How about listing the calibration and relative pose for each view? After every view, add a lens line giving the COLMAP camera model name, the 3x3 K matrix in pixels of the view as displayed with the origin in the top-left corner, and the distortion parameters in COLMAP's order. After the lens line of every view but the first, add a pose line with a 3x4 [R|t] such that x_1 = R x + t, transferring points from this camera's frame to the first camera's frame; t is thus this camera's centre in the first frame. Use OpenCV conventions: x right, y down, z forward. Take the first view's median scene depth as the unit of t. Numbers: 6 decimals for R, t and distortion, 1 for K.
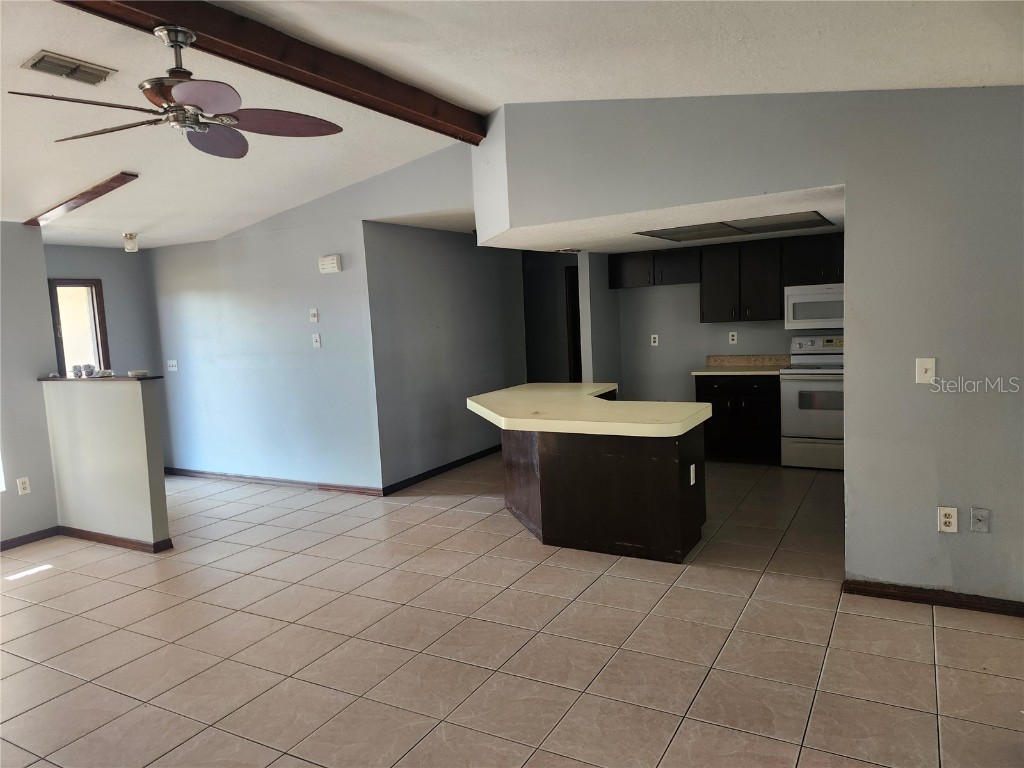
lens RADIAL K [[706.0, 0, 504.7], [0, 706.0, 385.0], [0, 0, 1]] dist [0.087293, -0.088943]
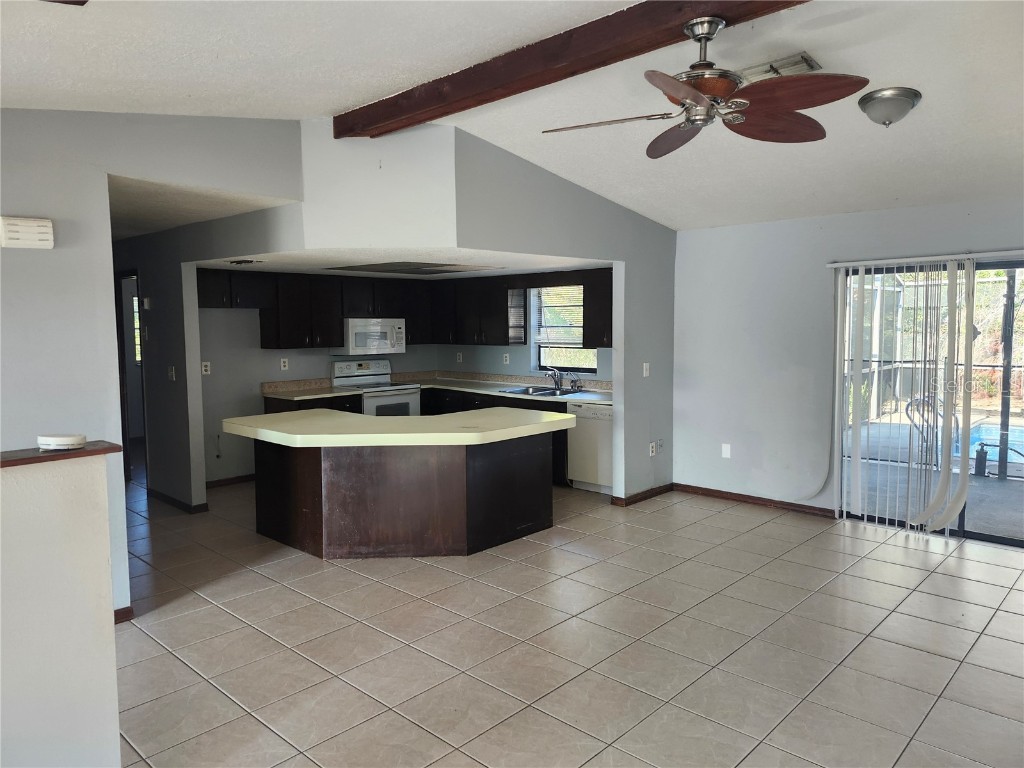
lens RADIAL K [[706.0, 0, 518.3], [0, 706.0, 377.4], [0, 0, 1]] dist [0.087293, -0.088943]
pose [[0.227829, -0.027598, 0.973310, -0.679624], [0.096219, 0.995344, 0.005700, -0.023052], [-0.968935, 0.092353, 0.229424, 0.491333]]
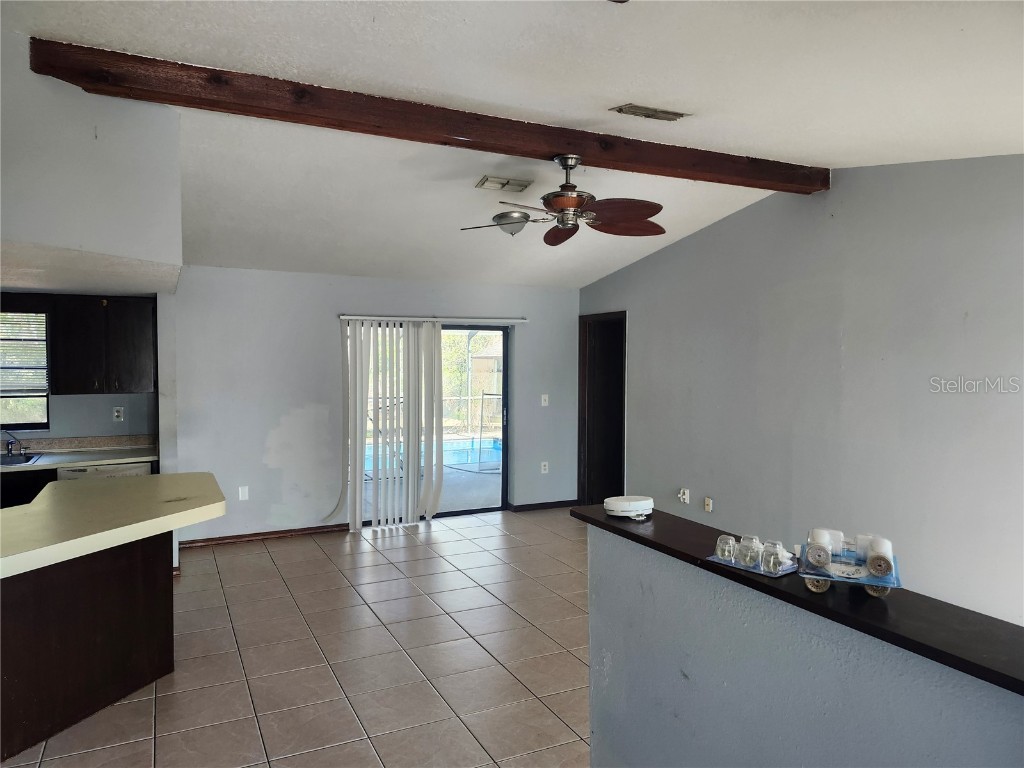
lens RADIAL K [[706.0, 0, 516.2], [0, 706.0, 391.9], [0, 0, 1]] dist [0.087293, -0.088943]
pose [[-0.833150, 0.023758, 0.552537, -0.518374], [0.095768, 0.990181, 0.101829, -0.090563], [-0.544693, 0.137754, -0.827245, 1.036703]]
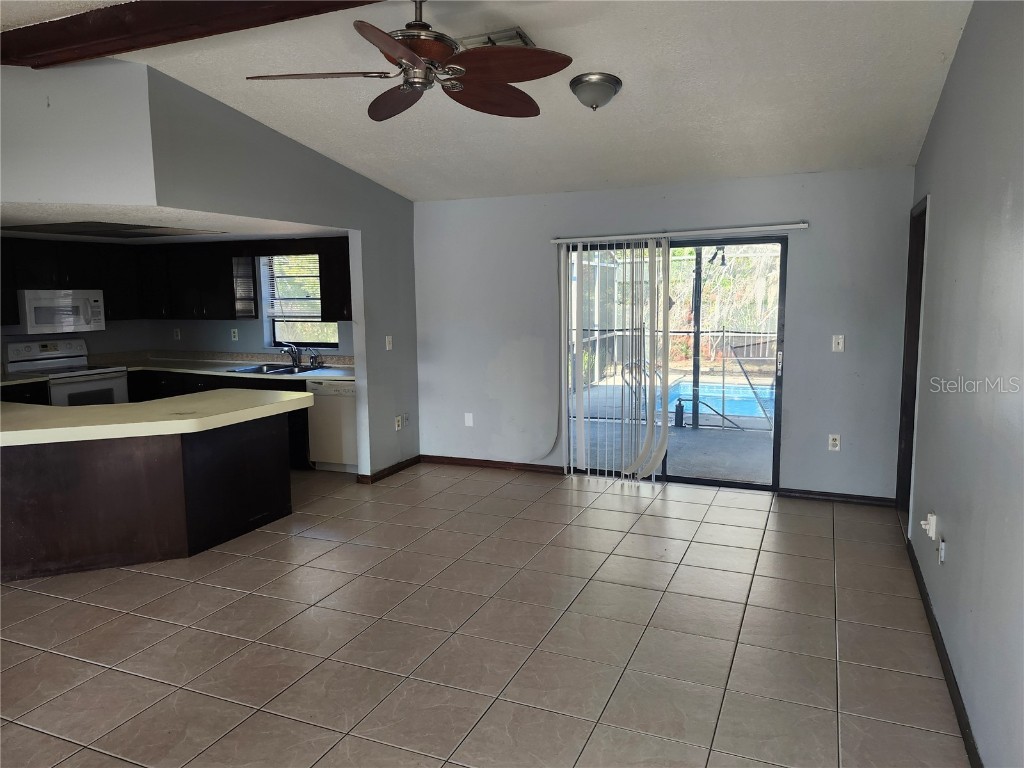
lens RADIAL K [[706.0, 0, 521.2], [0, 706.0, 380.1], [0, 0, 1]] dist [0.087293, -0.088943]
pose [[-0.117946, -0.070087, 0.990544, -0.661406], [0.118744, 0.989353, 0.084142, -0.020746], [-0.985895, 0.127545, -0.108368, 0.476430]]
